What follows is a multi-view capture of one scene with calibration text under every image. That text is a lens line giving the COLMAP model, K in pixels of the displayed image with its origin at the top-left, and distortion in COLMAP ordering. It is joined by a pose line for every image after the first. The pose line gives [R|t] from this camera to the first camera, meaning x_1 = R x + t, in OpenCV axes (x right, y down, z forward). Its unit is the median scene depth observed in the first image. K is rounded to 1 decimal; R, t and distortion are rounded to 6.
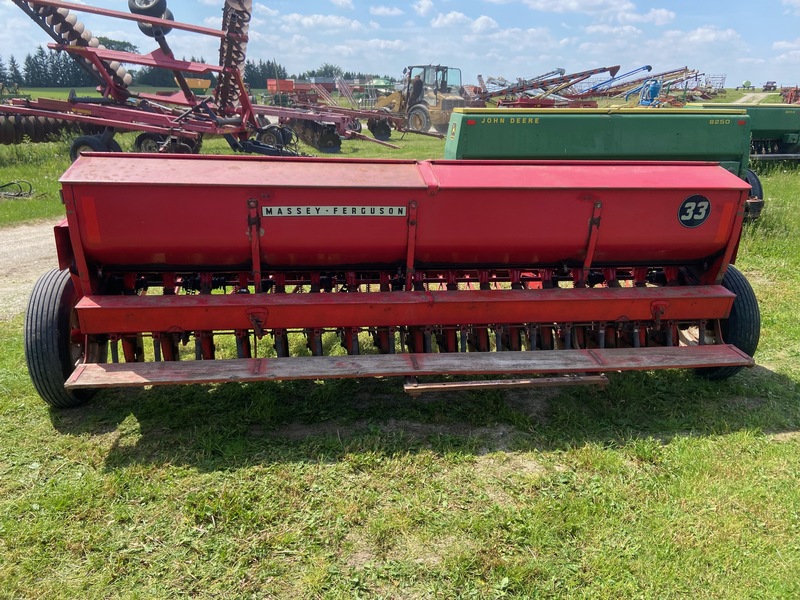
lens RADIAL K [[596.5, 0, 400.0], [0, 596.5, 300.0], [0, 0, 1]] dist [0.109888, -0.128351]
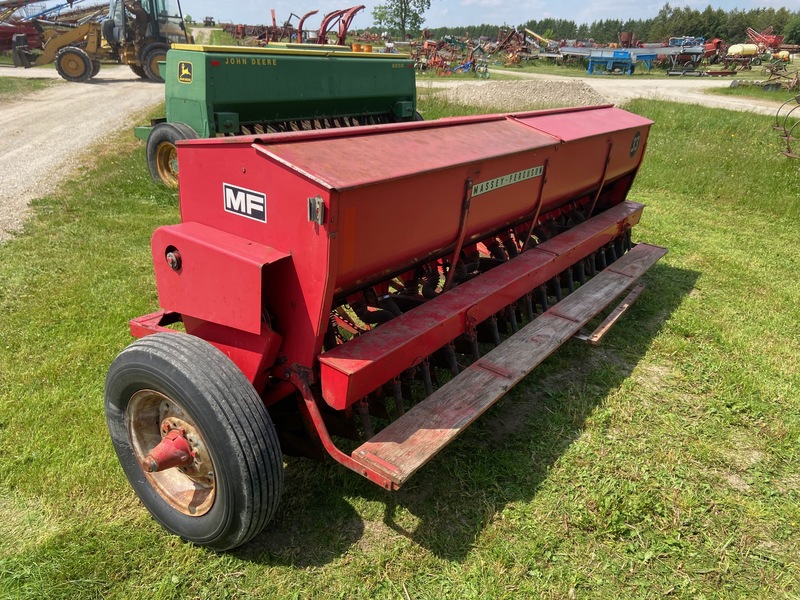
lens RADIAL K [[604.5, 0, 400.0], [0, 604.5, 300.0], [0, 0, 1]] dist [0.111568, -0.133762]
pose [[0.687187, -0.260693, 0.678095, -0.818673], [0.196143, 0.965312, 0.172341, -0.150519], [-0.699501, 0.014573, 0.714483, 0.426117]]
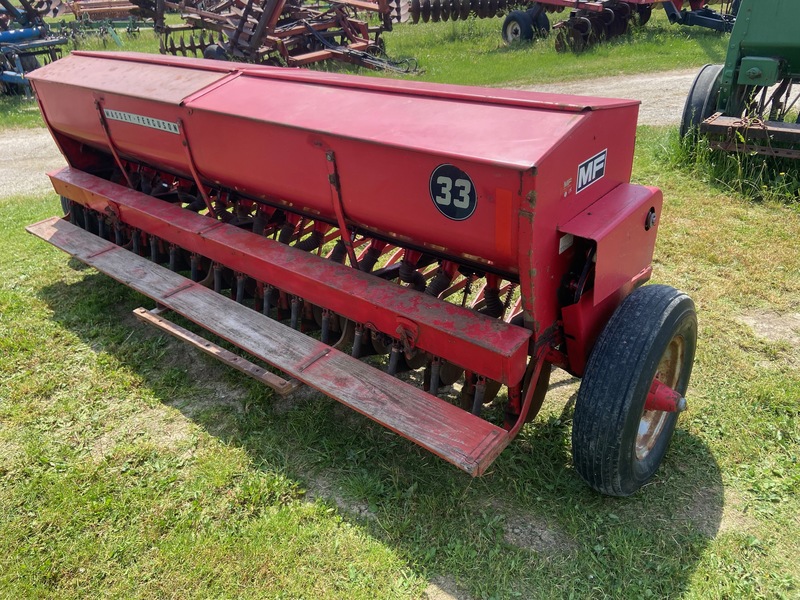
lens RADIAL K [[604.5, 0, 400.0], [0, 604.5, 300.0], [0, 0, 1]] dist [0.111568, -0.133762]
pose [[0.653307, 0.313936, -0.688937, 0.884386], [-0.167252, 0.947340, 0.273084, -0.199236], [0.738388, -0.063181, 0.671410, 0.567571]]
